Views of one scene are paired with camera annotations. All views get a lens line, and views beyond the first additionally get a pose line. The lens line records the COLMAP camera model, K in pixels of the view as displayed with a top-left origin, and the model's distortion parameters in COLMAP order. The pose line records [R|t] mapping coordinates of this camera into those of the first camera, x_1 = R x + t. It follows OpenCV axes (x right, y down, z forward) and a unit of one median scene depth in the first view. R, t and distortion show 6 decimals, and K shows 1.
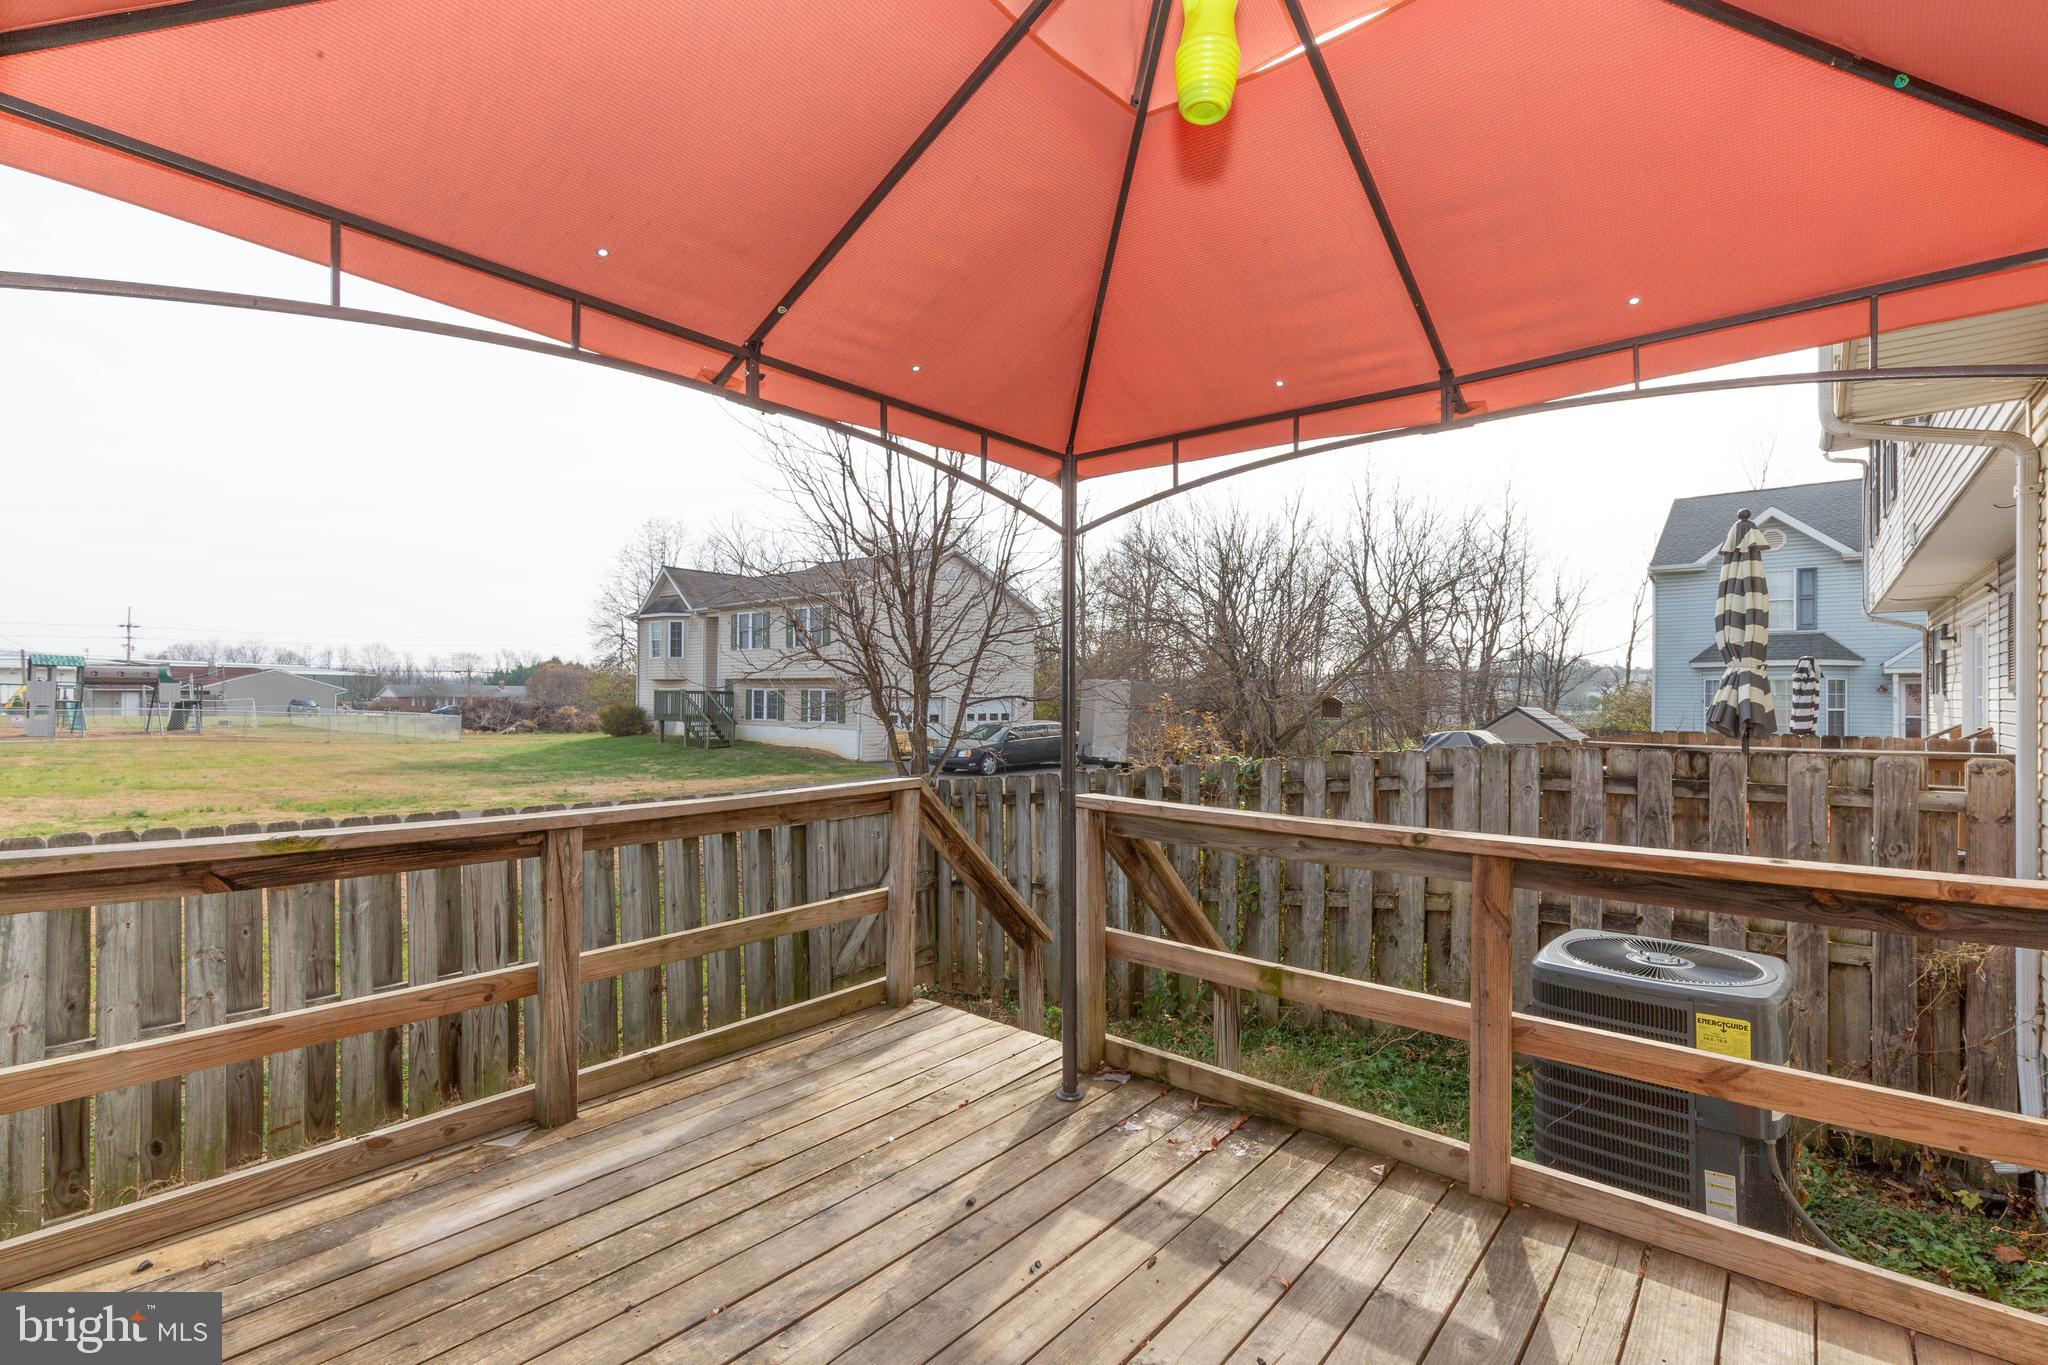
lens RADIAL K [[926.8, 0, 1033.9], [0, 926.8, 684.5], [0, 0, 1]] dist [-0.000773, 0.000032]
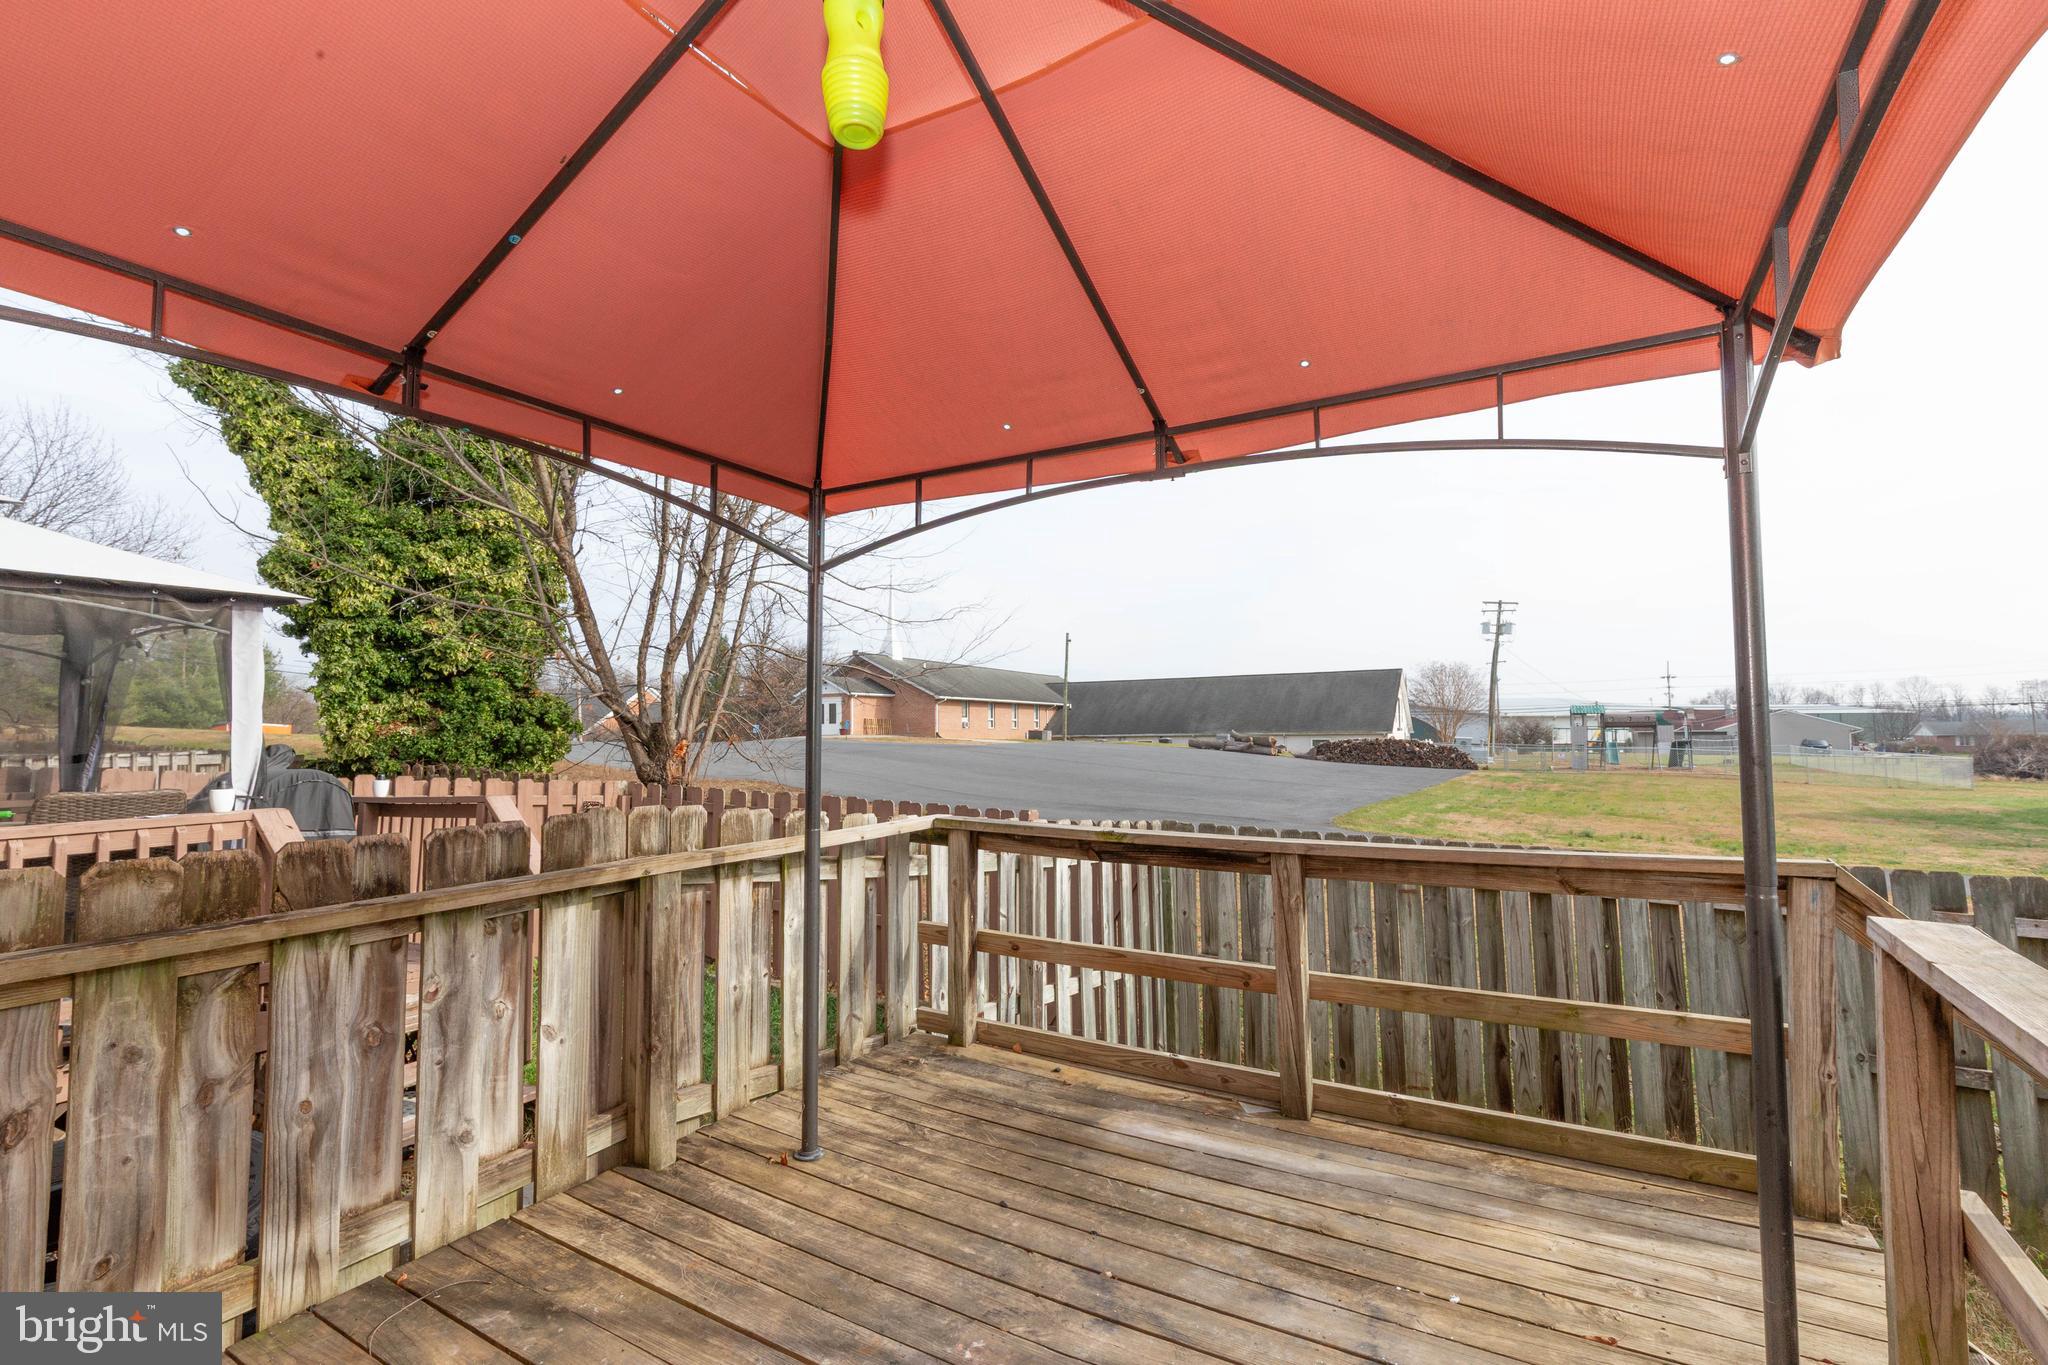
lens RADIAL K [[905.1, 0, 1033.3], [0, 905.1, 685.1], [0, 0, 1]] dist [-0.002316, -0.000915]
pose [[0.175118, -0.062183, -0.982582, 0.500481], [0.019352, 0.998028, -0.059712, 0.007539], [0.984357, -0.008558, 0.175976, 0.454340]]
